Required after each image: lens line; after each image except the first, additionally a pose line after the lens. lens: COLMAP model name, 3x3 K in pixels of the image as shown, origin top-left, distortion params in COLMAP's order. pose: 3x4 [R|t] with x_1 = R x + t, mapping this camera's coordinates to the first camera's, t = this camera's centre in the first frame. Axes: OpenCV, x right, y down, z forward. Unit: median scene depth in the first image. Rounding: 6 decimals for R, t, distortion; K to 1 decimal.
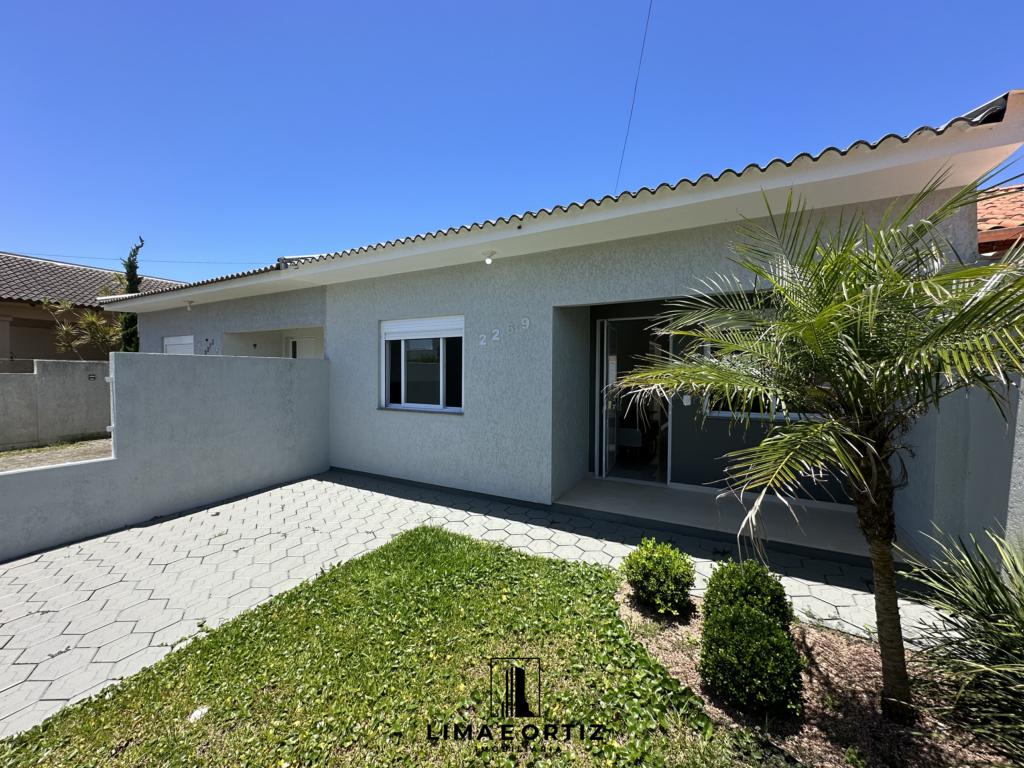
lens RADIAL K [[409.5, 0, 512.3], [0, 409.5, 382.9], [0, 0, 1]] dist [-0.001936, 0.000261]
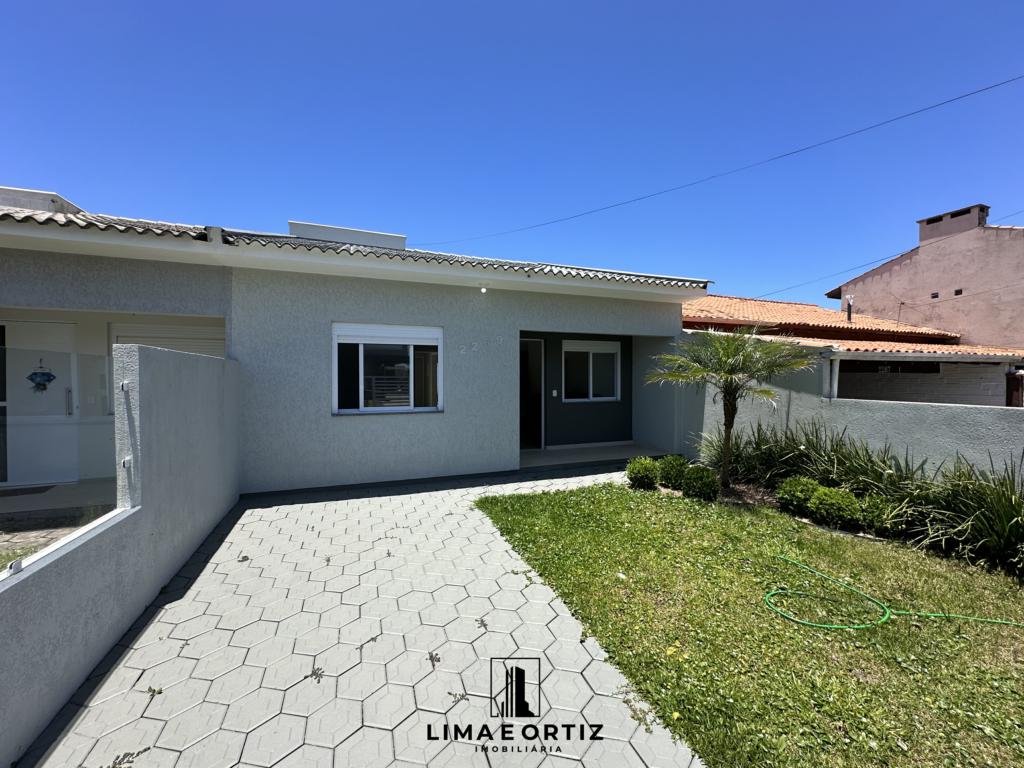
lens RADIAL K [[409.5, 0, 512.3], [0, 409.5, 382.9], [0, 0, 1]] dist [-0.001936, 0.000261]
pose [[0.634598, -0.013812, 0.772719, -0.874629], [0.024348, 0.999701, -0.002128, 0.000876], [-0.772459, 0.020165, 0.634744, 0.097139]]
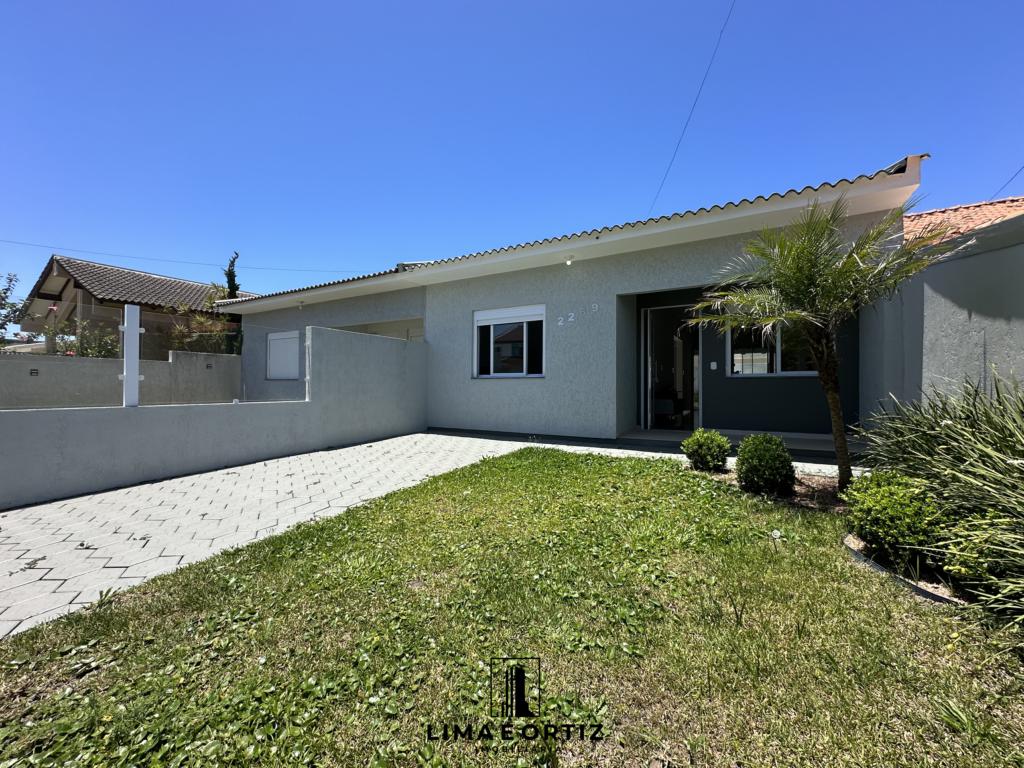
lens RADIAL K [[409.5, 0, 512.3], [0, 409.5, 382.9], [0, 0, 1]] dist [-0.001936, 0.000261]
pose [[0.999837, -0.001262, -0.017997, -0.194687], [0.000580, 0.999284, -0.037817, 0.140389], [0.018031, 0.037801, 0.999123, -0.324481]]
